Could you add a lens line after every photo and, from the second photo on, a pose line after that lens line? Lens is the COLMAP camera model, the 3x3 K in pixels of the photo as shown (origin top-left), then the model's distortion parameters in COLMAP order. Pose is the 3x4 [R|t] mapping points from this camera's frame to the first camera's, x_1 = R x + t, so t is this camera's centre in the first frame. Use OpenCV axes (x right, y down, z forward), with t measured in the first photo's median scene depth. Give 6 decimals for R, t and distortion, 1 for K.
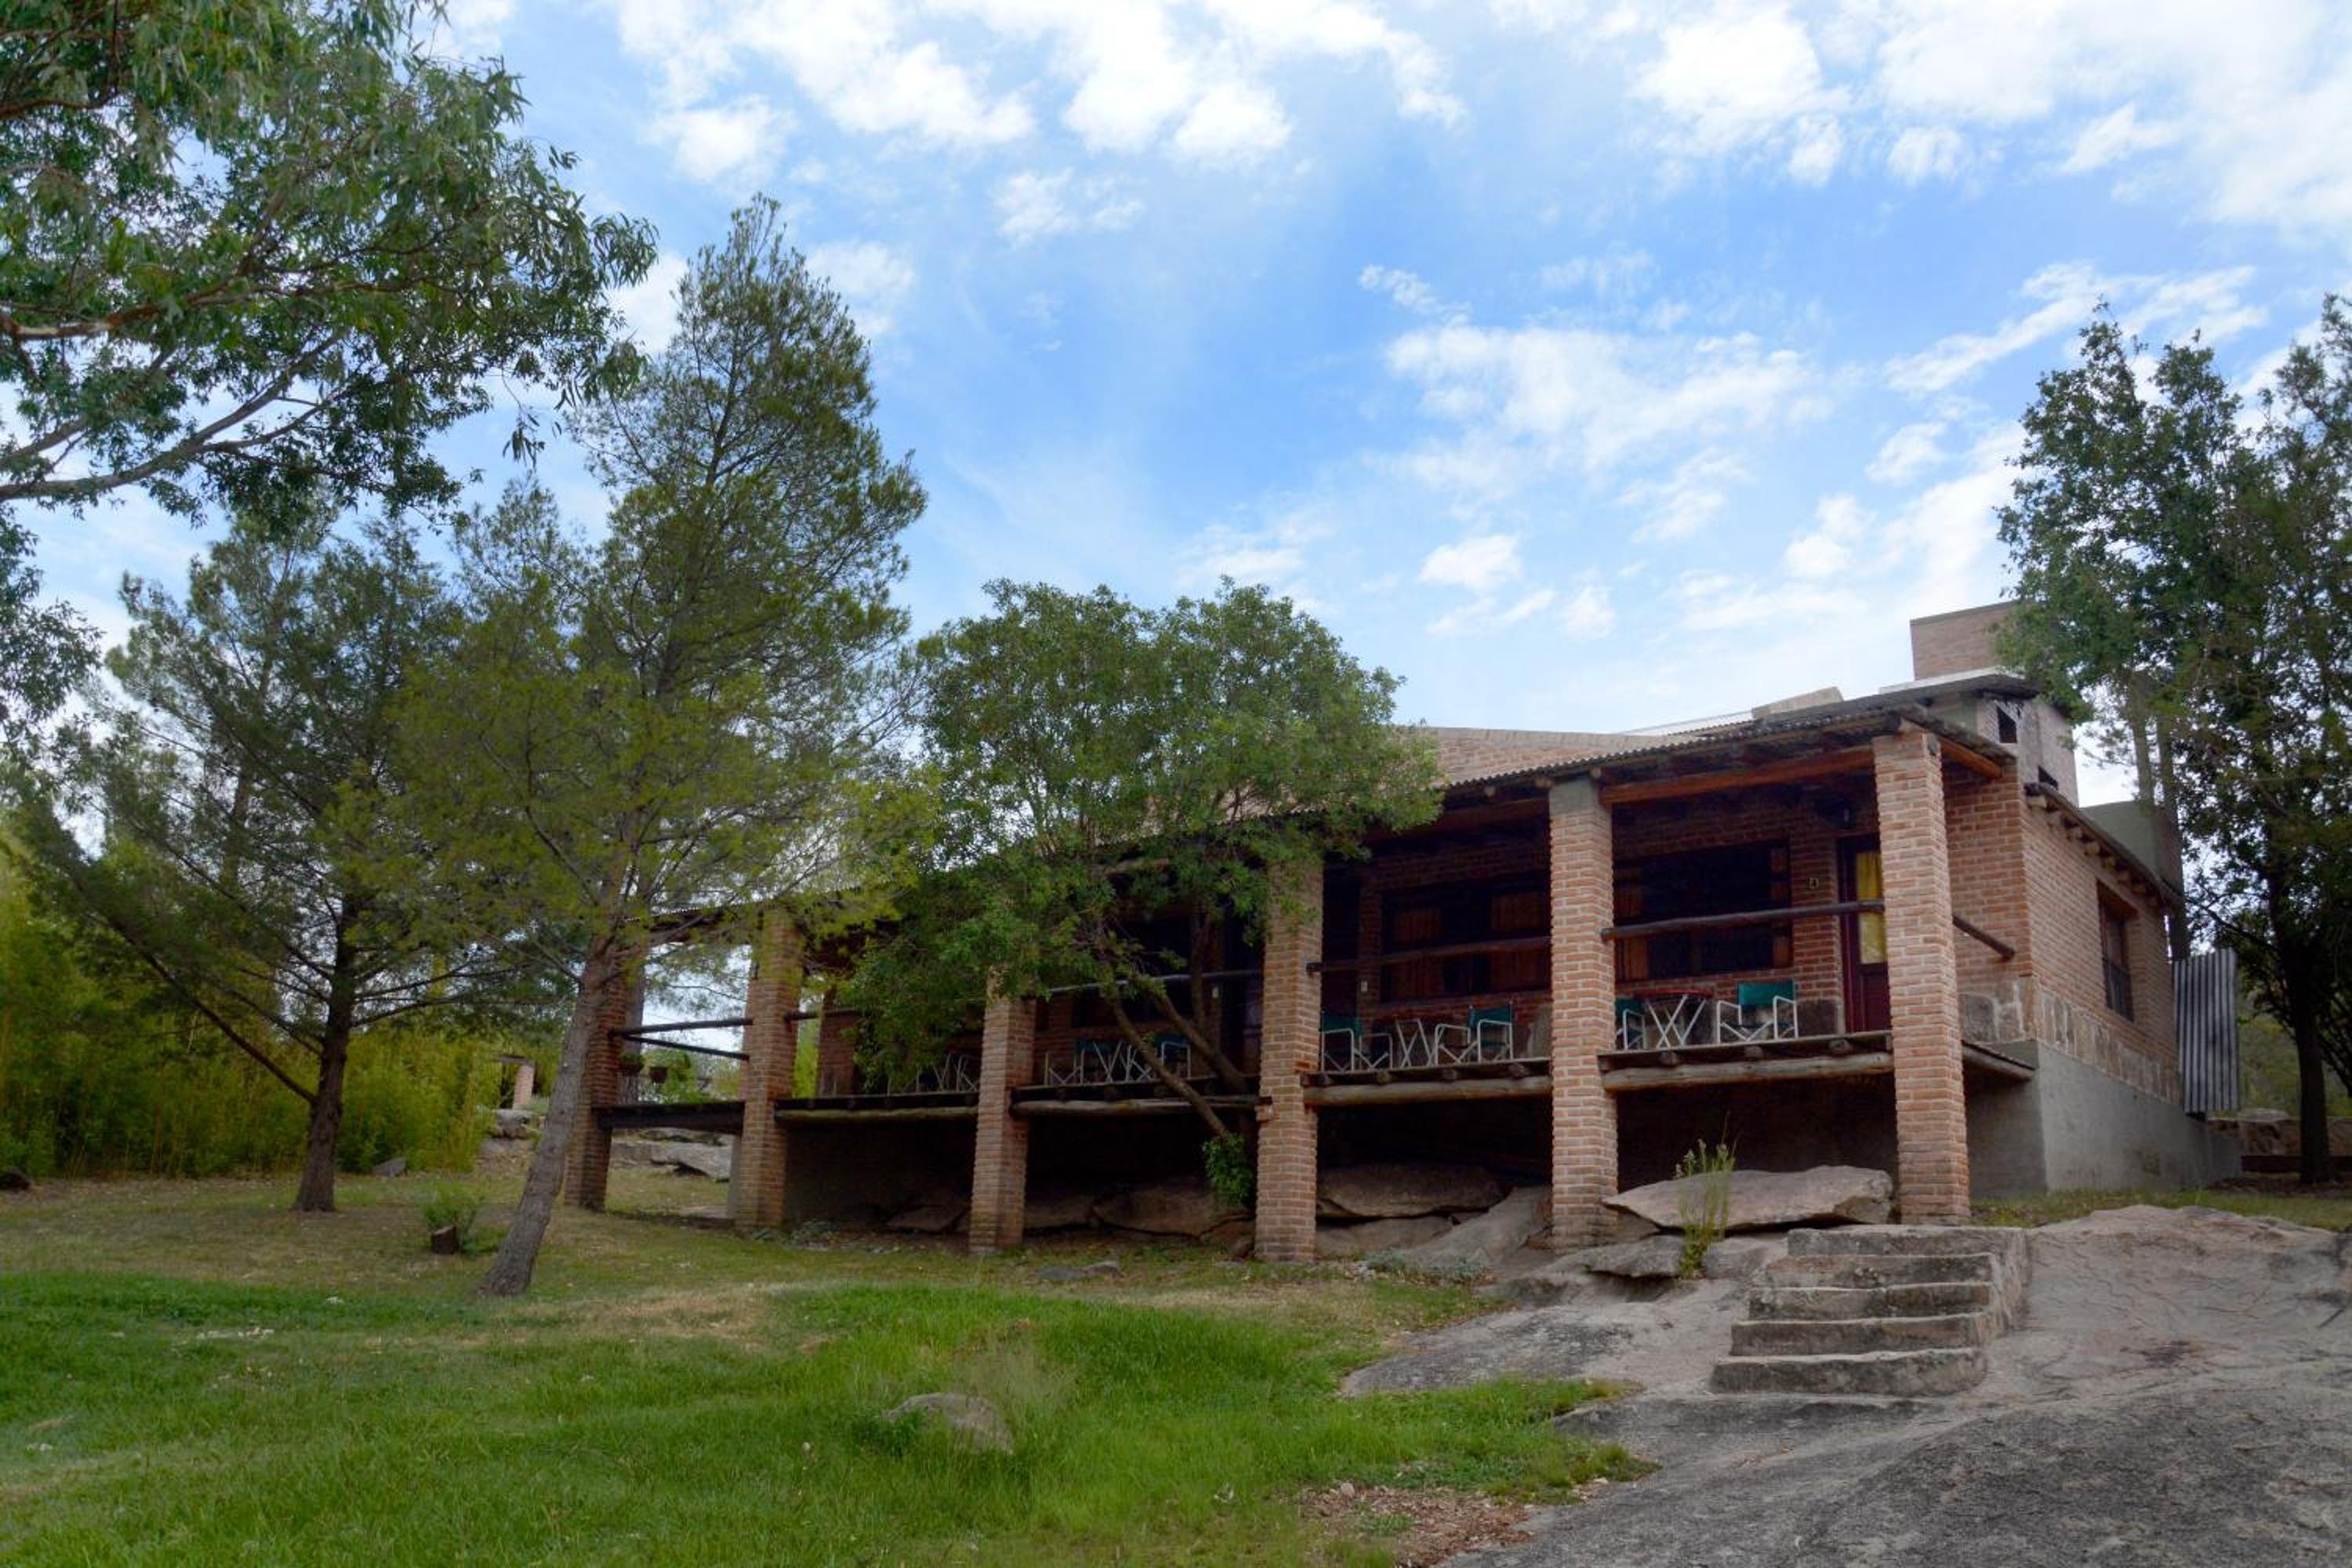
lens RADIAL K [[1833.4, 0, 1161.5], [0, 1833.4, 794.9], [0, 0, 1]] dist [-0.161402, 0.123815]
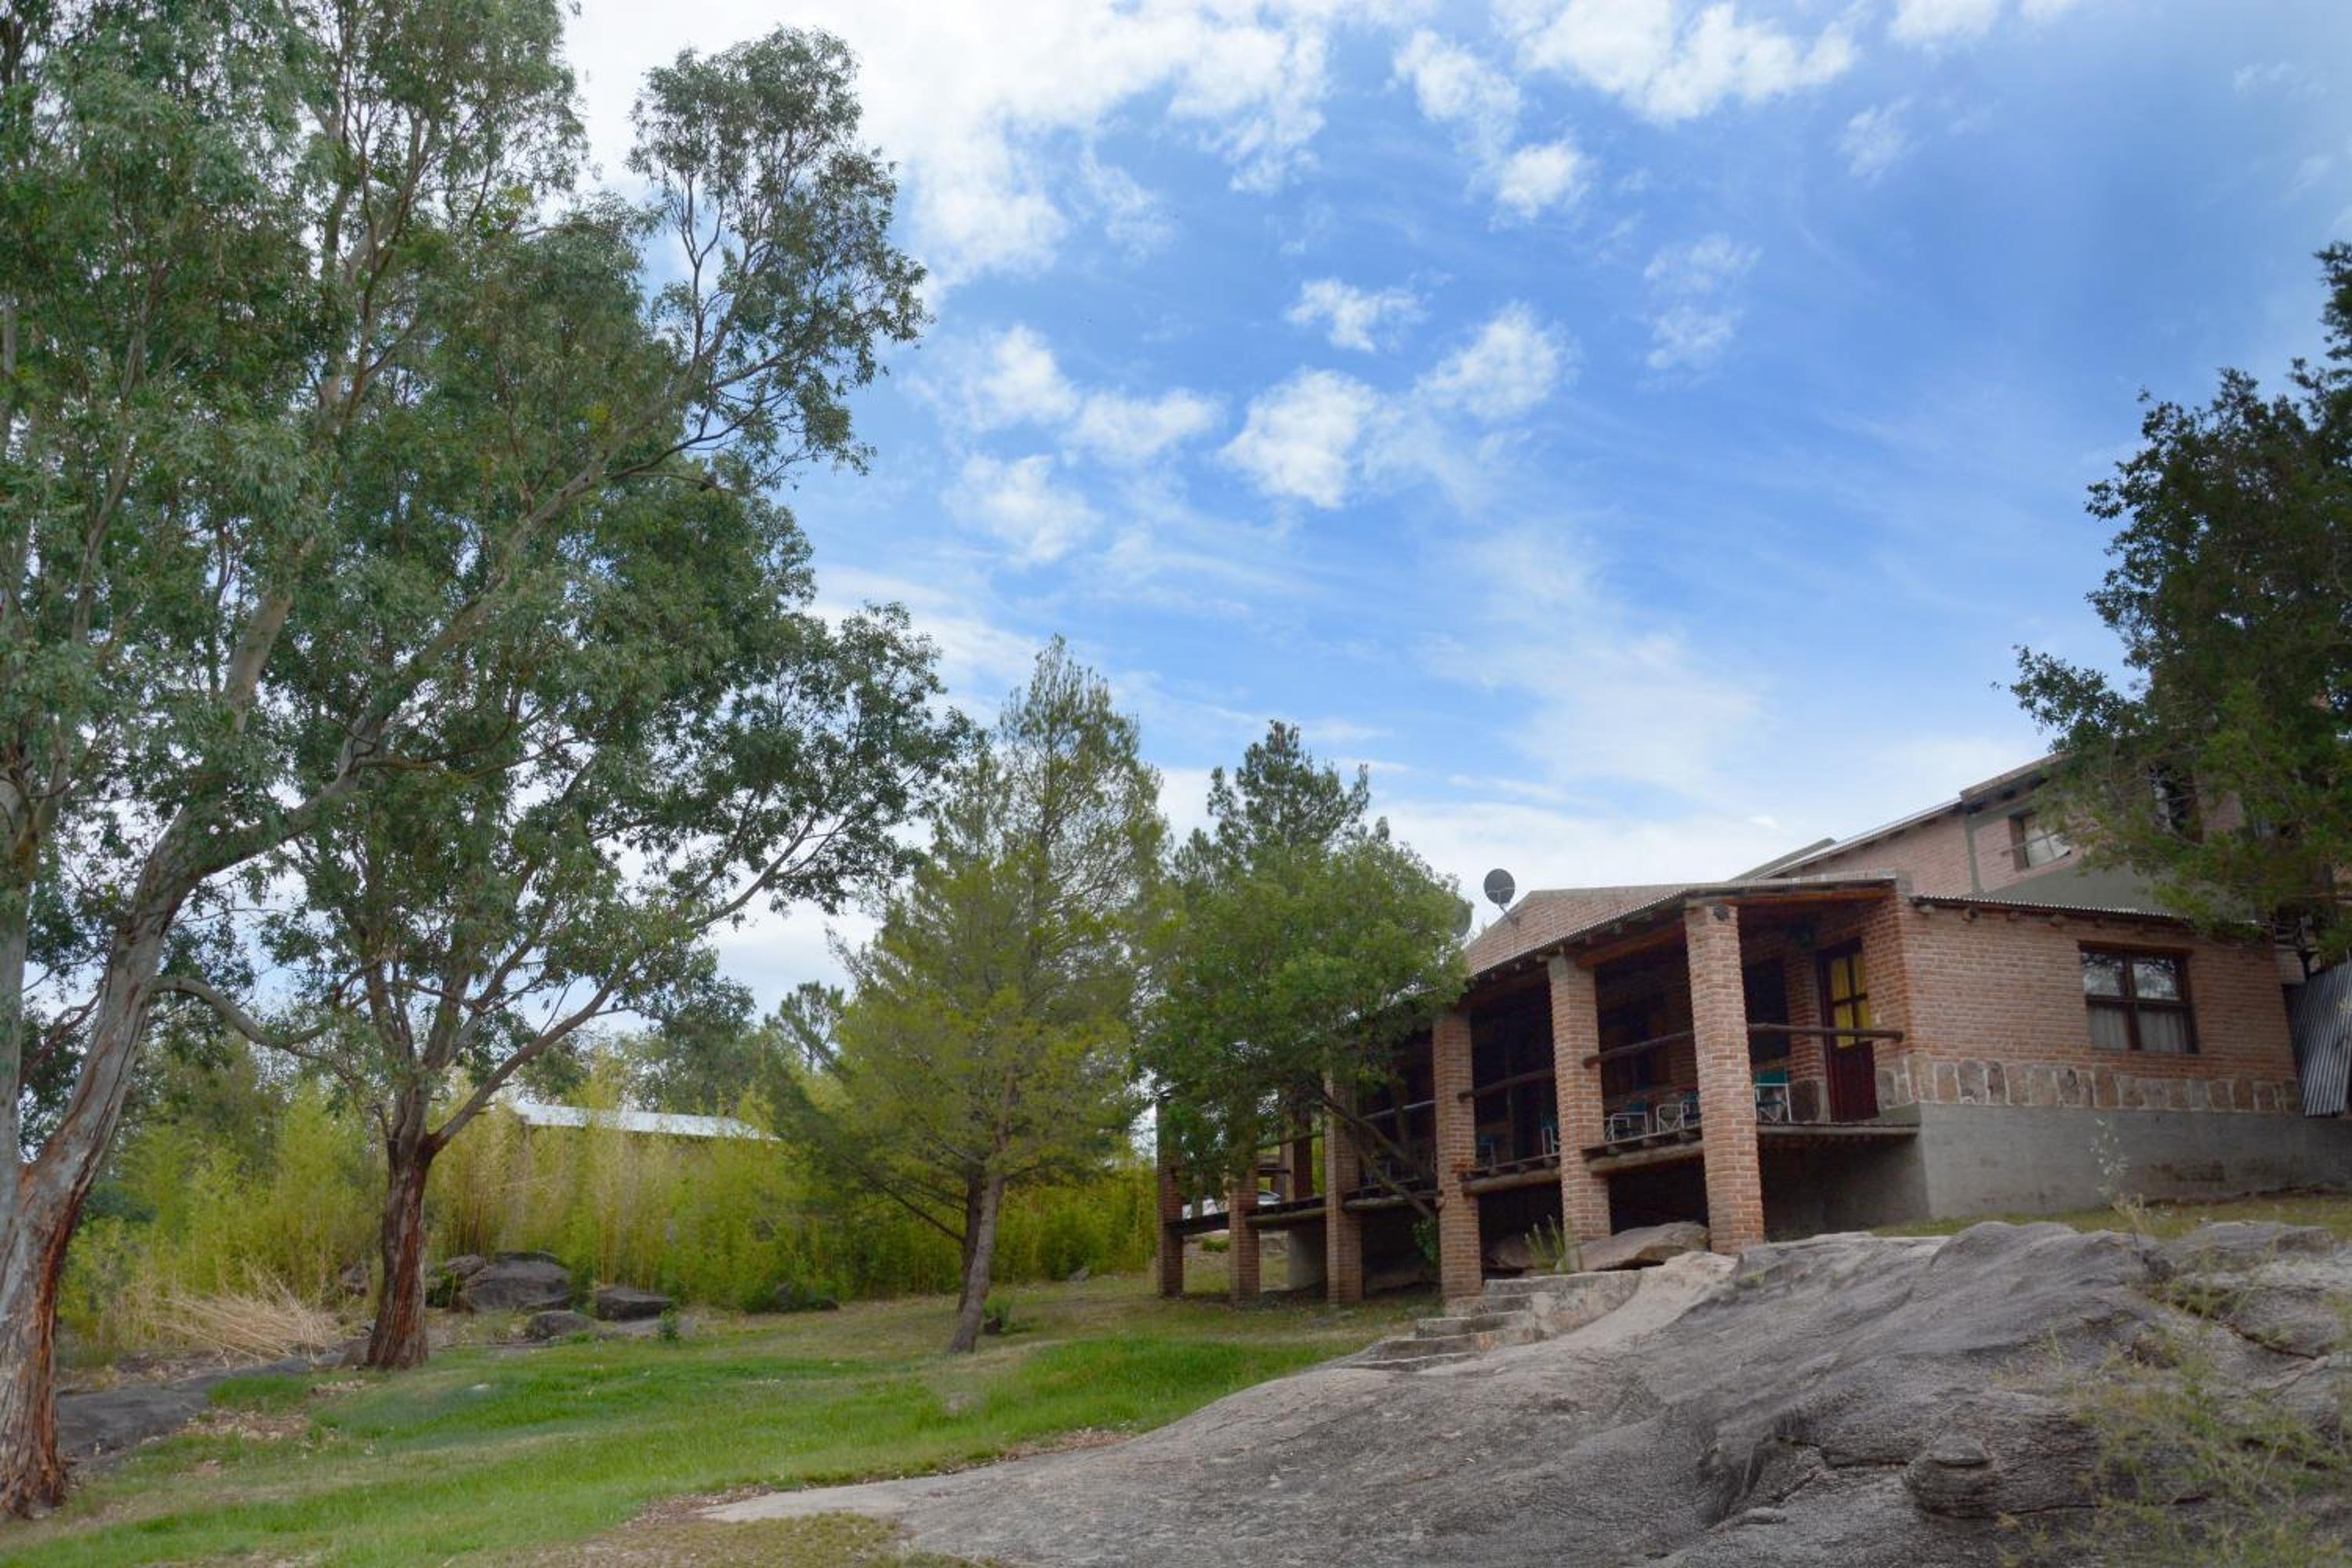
lens RADIAL K [[1833.4, 0, 1161.5], [0, 1833.4, 794.9], [0, 0, 1]] dist [-0.161402, 0.123815]
pose [[0.857786, -0.190643, -0.477345, 0.617883], [0.177329, 0.981418, -0.073301, -0.075303], [0.482449, -0.021771, 0.875653, -0.354001]]
